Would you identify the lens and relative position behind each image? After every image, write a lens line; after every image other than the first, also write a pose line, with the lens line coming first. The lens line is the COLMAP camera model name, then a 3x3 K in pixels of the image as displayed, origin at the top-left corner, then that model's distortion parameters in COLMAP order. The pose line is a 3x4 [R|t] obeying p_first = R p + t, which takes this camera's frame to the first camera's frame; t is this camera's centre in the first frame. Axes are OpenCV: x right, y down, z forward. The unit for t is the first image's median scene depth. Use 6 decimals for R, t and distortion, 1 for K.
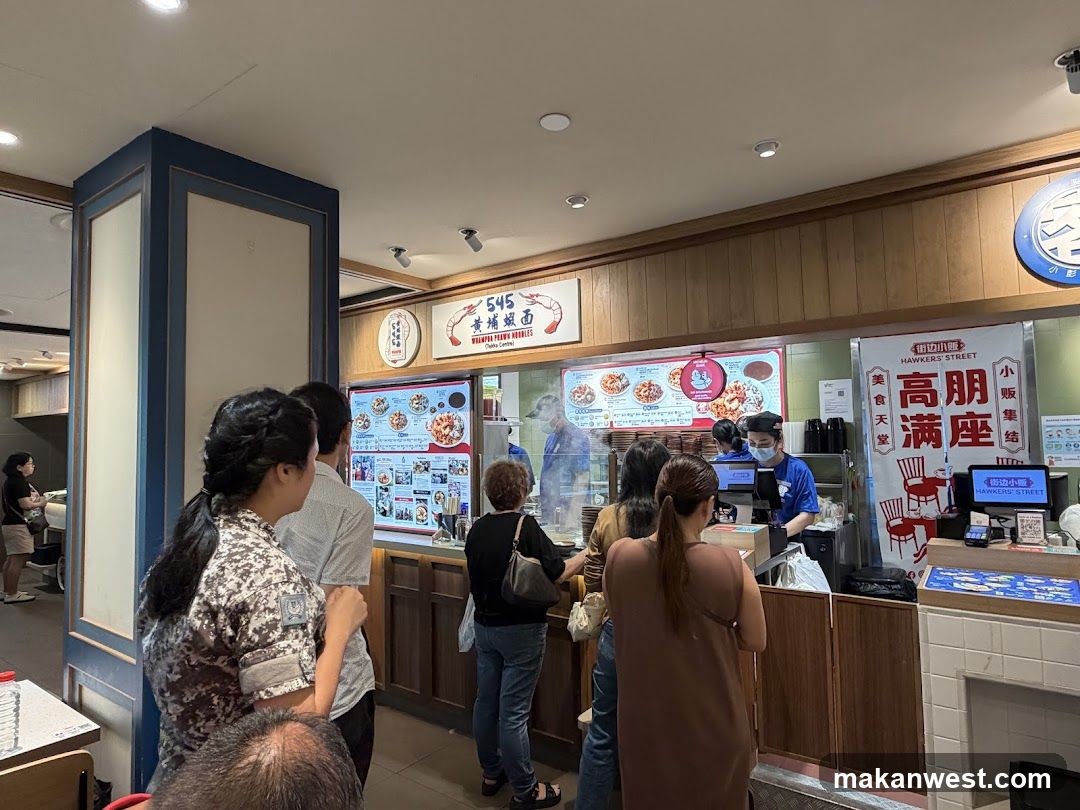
lens RADIAL K [[624.9, 0, 540.0], [0, 624.9, 405.0], [0, 0, 1]] dist [-0.001542, -0.000144]
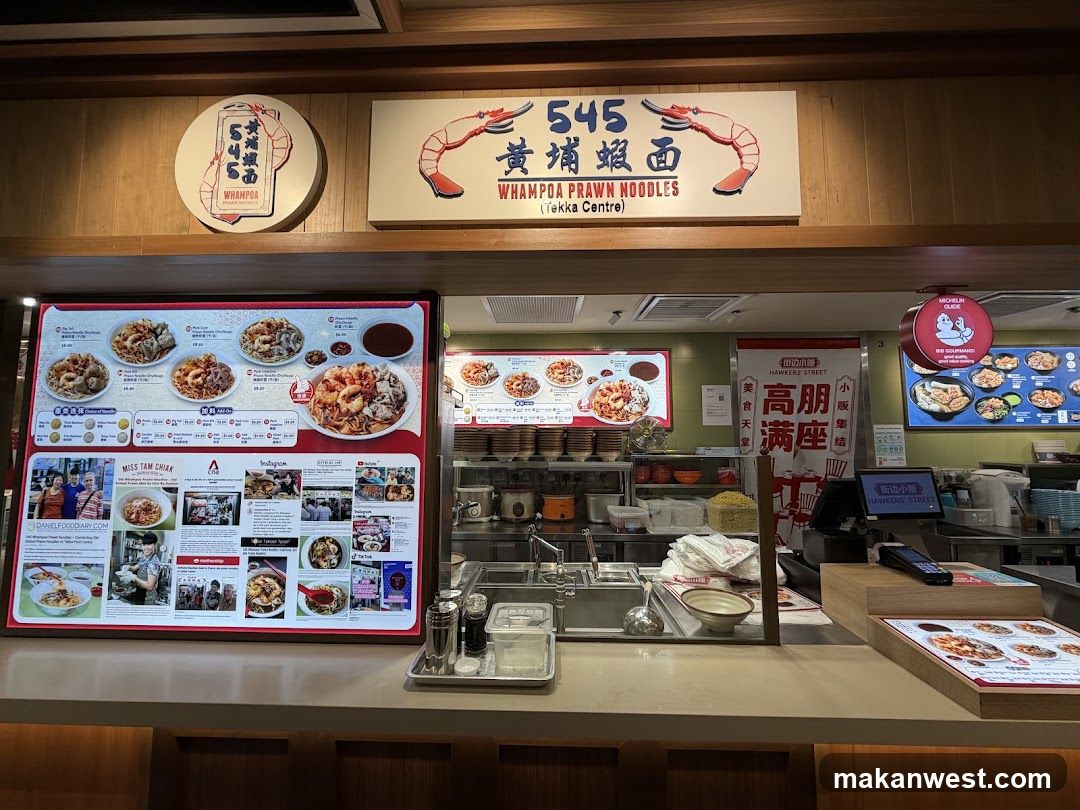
lens RADIAL K [[439.2, 0, 547.6], [0, 439.2, 404.5], [0, 0, 1]] dist [0.000286, -0.000395]
pose [[0.822791, 0.067256, 0.564350, -0.205806], [-0.047741, 0.997643, -0.049290, 0.048680], [-0.566335, 0.013612, 0.824063, 0.624820]]
